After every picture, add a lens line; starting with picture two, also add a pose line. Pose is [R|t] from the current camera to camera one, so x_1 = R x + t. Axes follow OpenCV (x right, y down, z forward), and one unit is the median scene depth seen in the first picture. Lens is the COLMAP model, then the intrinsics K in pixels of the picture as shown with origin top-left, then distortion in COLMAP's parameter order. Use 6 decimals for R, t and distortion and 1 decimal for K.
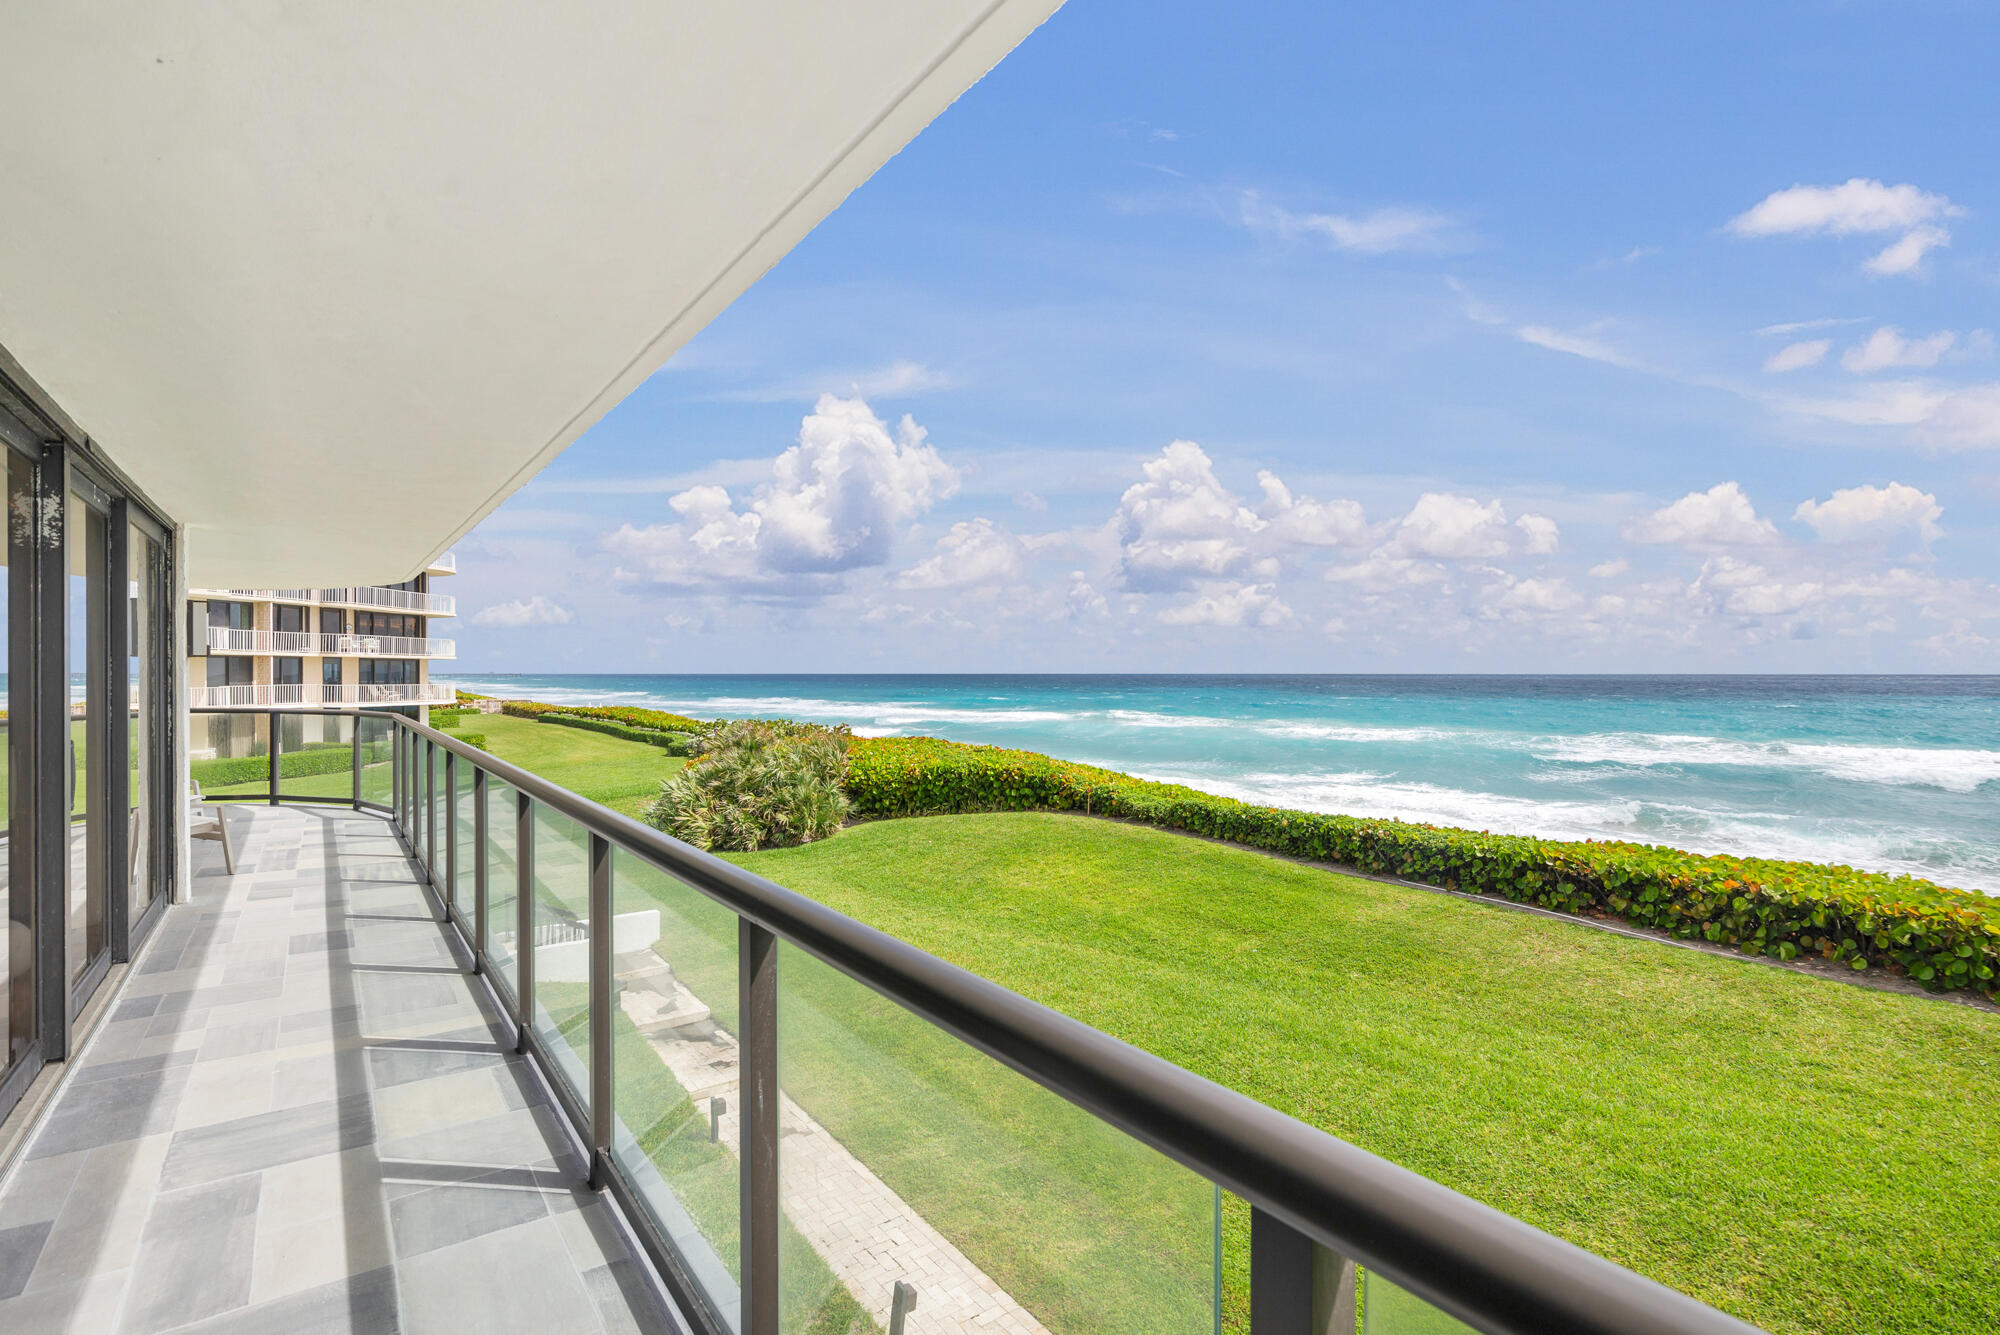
lens RADIAL K [[943.5, 0, 1002.6], [0, 943.5, 677.5], [0, 0, 1]] dist [0.020442, 0.000072]
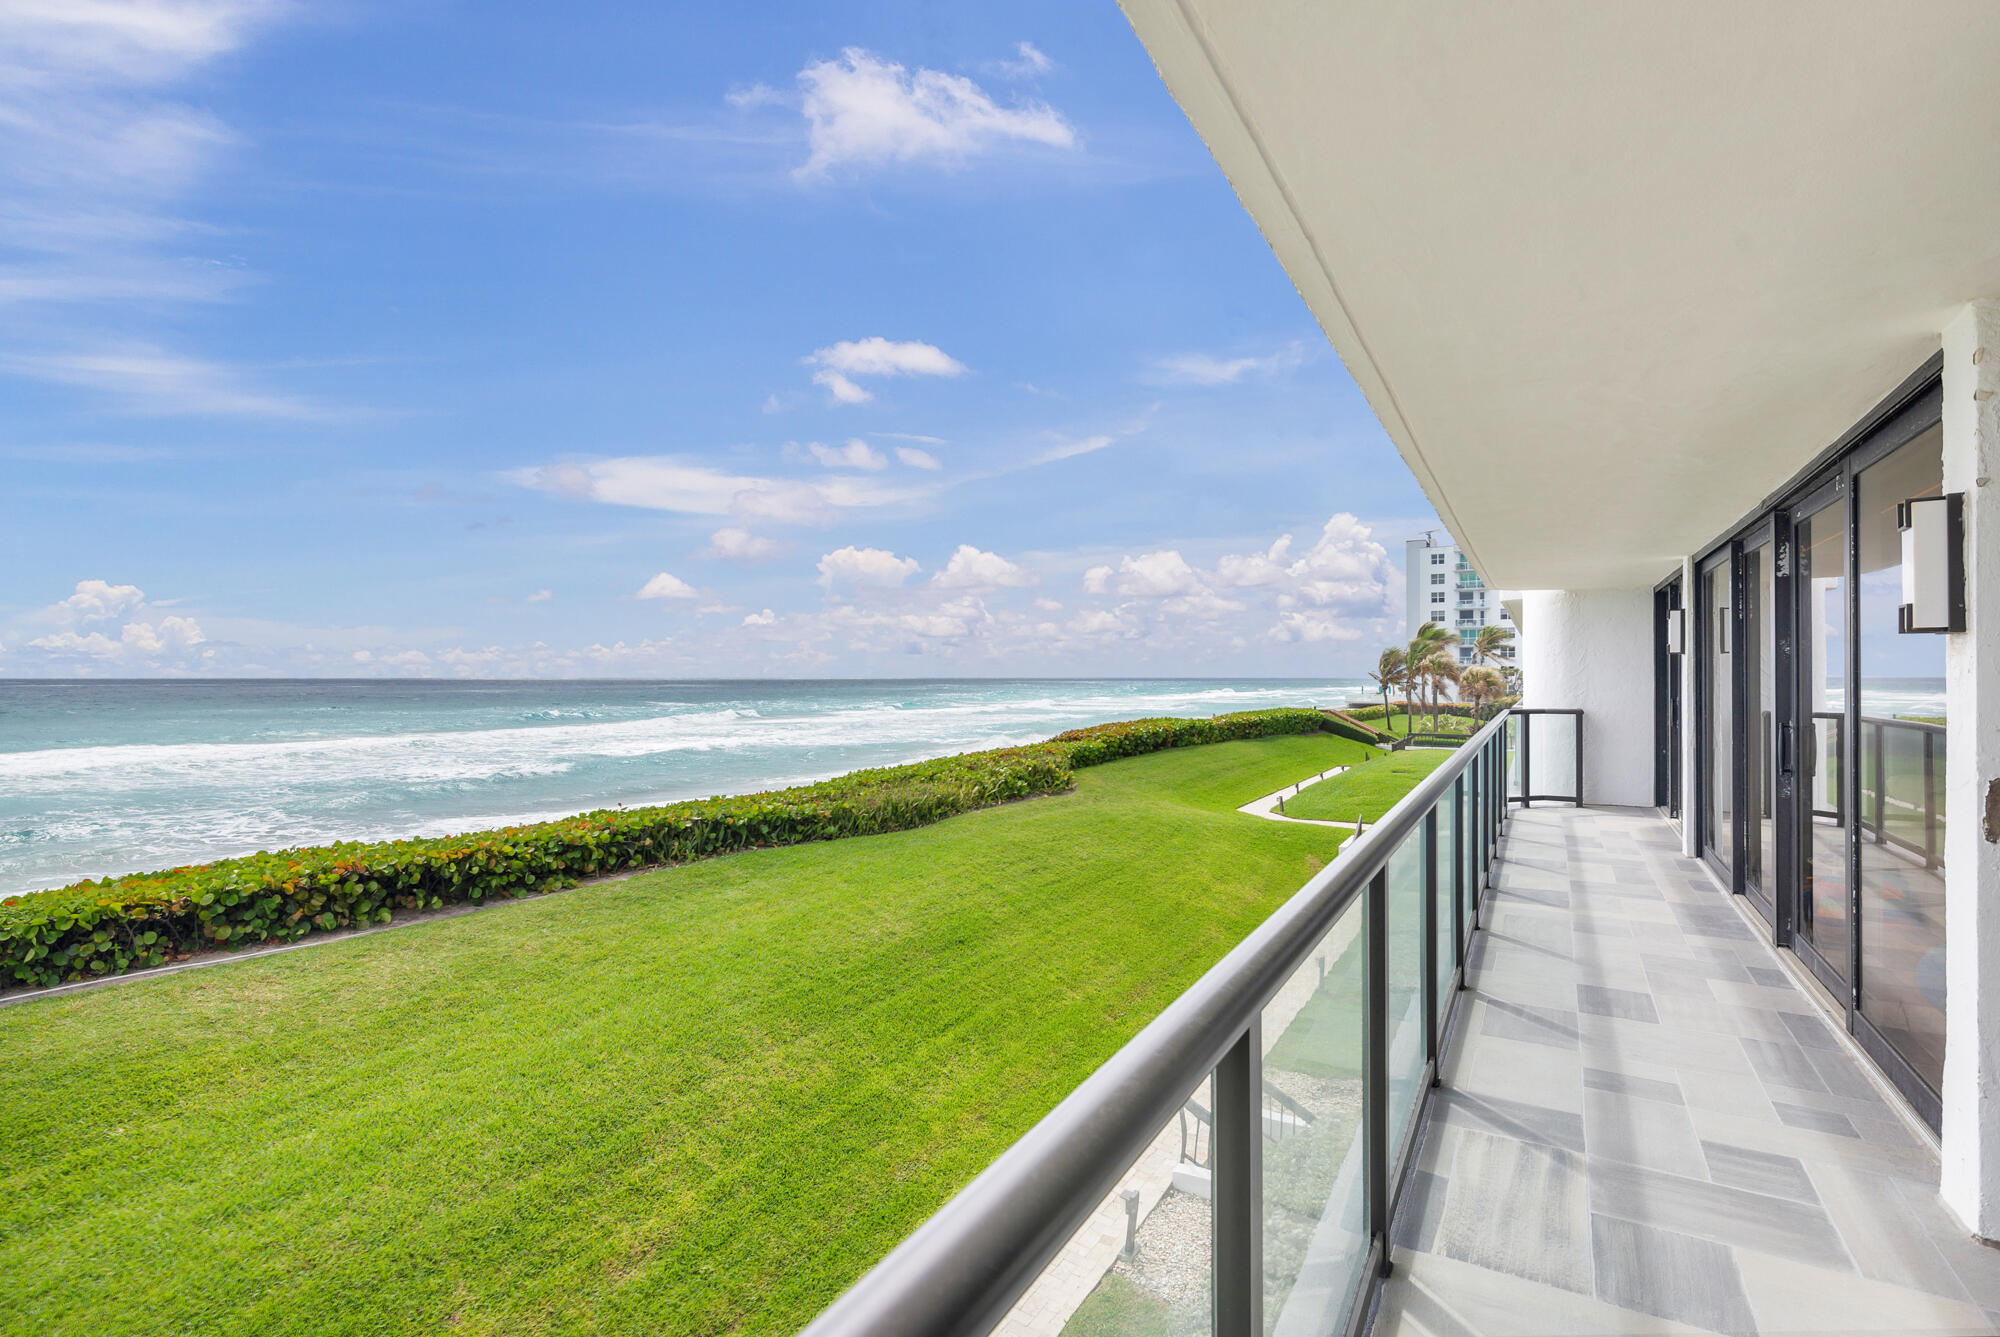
lens RADIAL K [[931.6, 0, 1002.8], [0, 931.6, 675.8], [0, 0, 1]] dist [0.018601, 0.000155]
pose [[-0.398363, 0.001001, 0.917227, -0.530080], [0.003900, 0.999992, 0.000602, -0.002310], [-0.917220, 0.003817, -0.398364, 0.767567]]
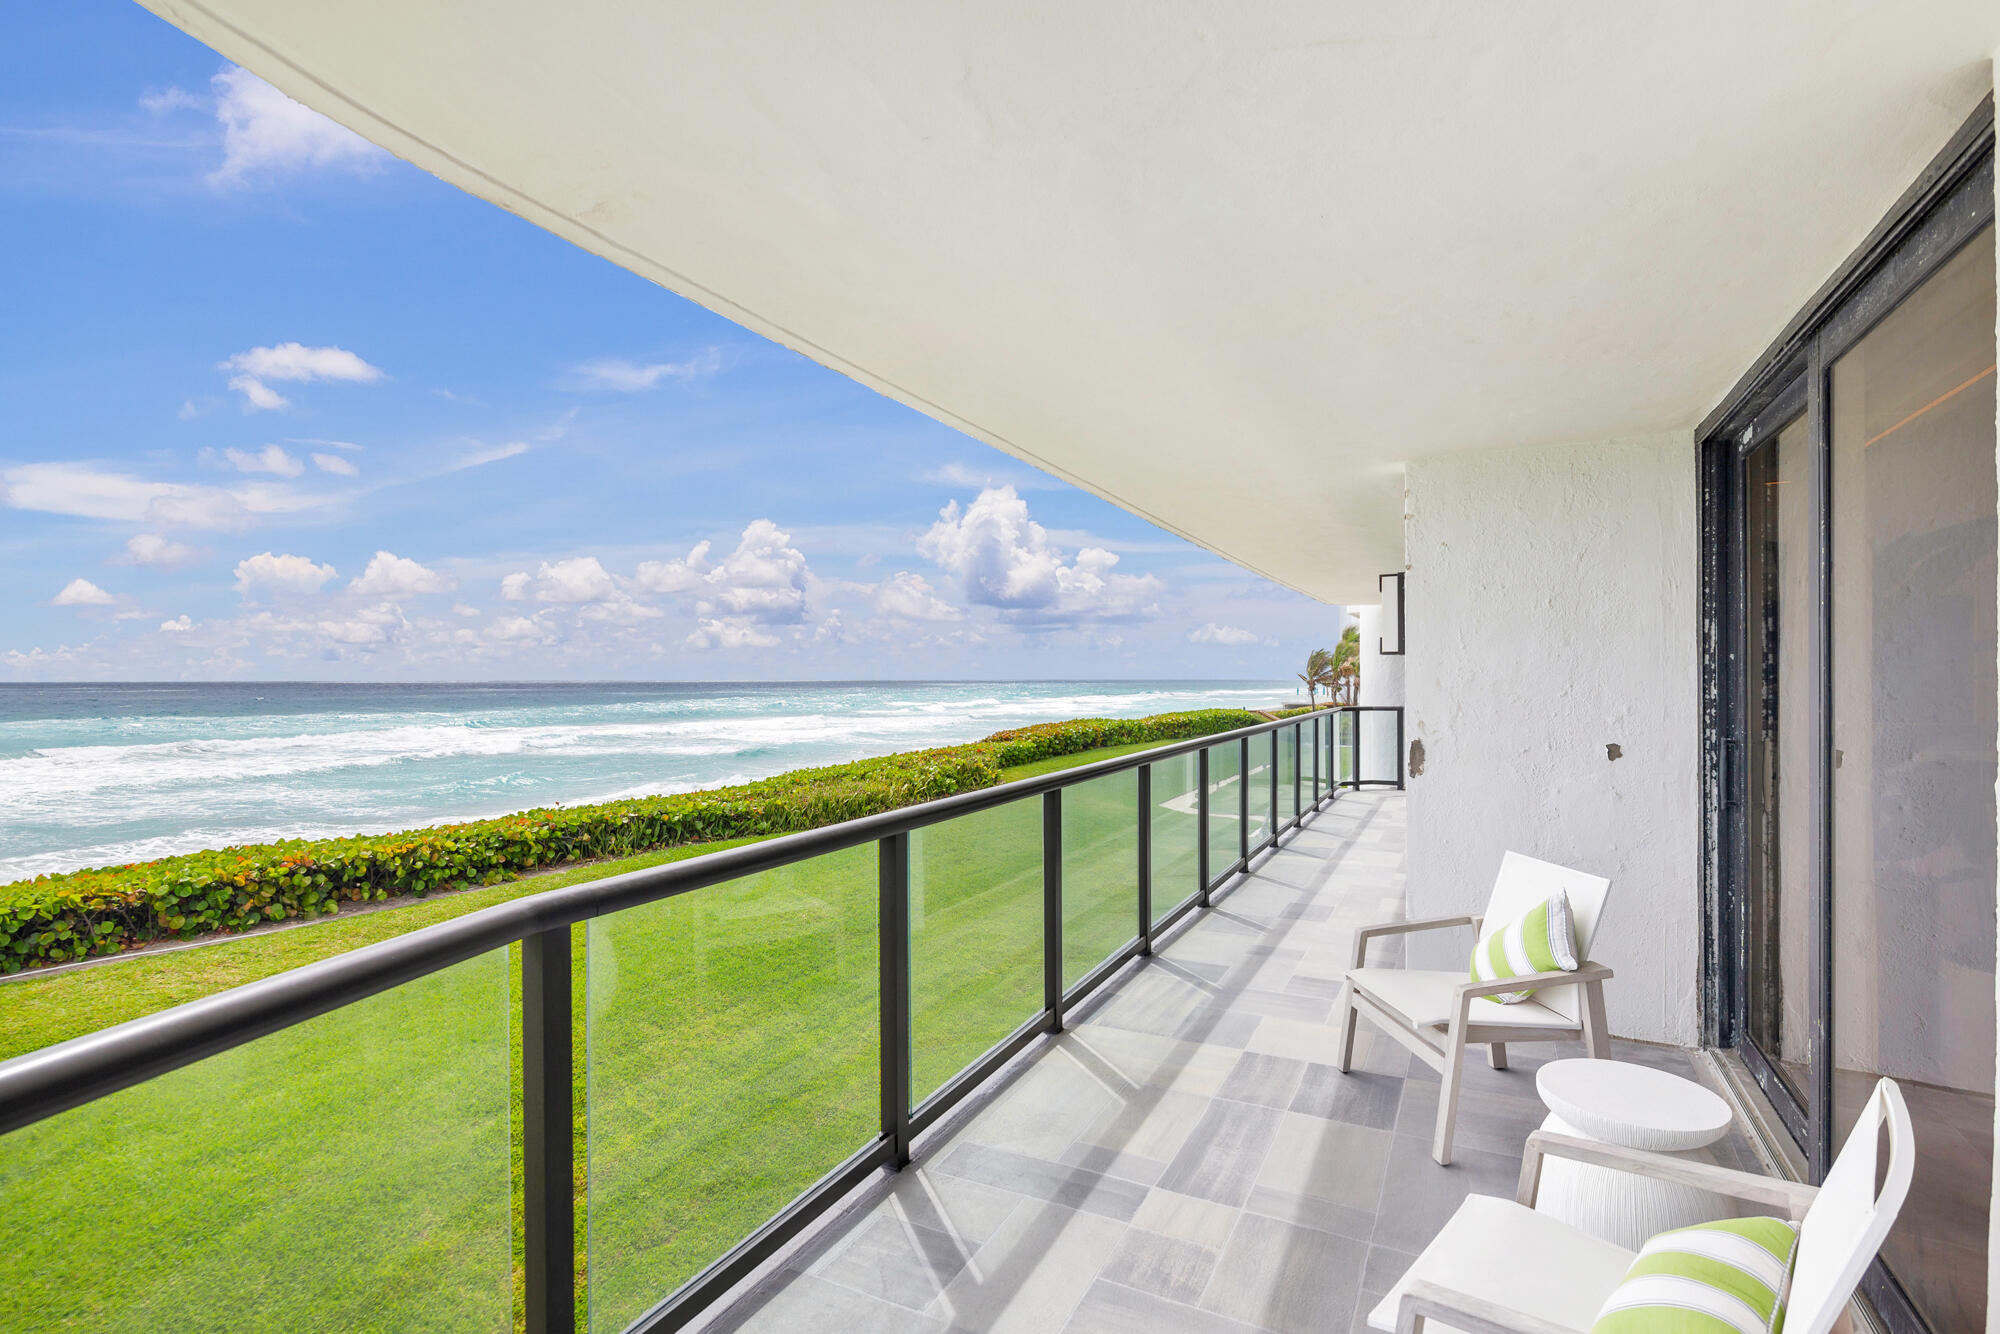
lens RADIAL K [[943.5, 0, 1002.6], [0, 943.5, 677.0], [0, 0, 1]] dist [0.020442, 0.000072]
pose [[-0.450646, 0.002321, 0.892699, -0.664745], [0.005656, 0.999984, 0.000255, -0.003614], [-0.892685, 0.005164, -0.450652, 0.783946]]
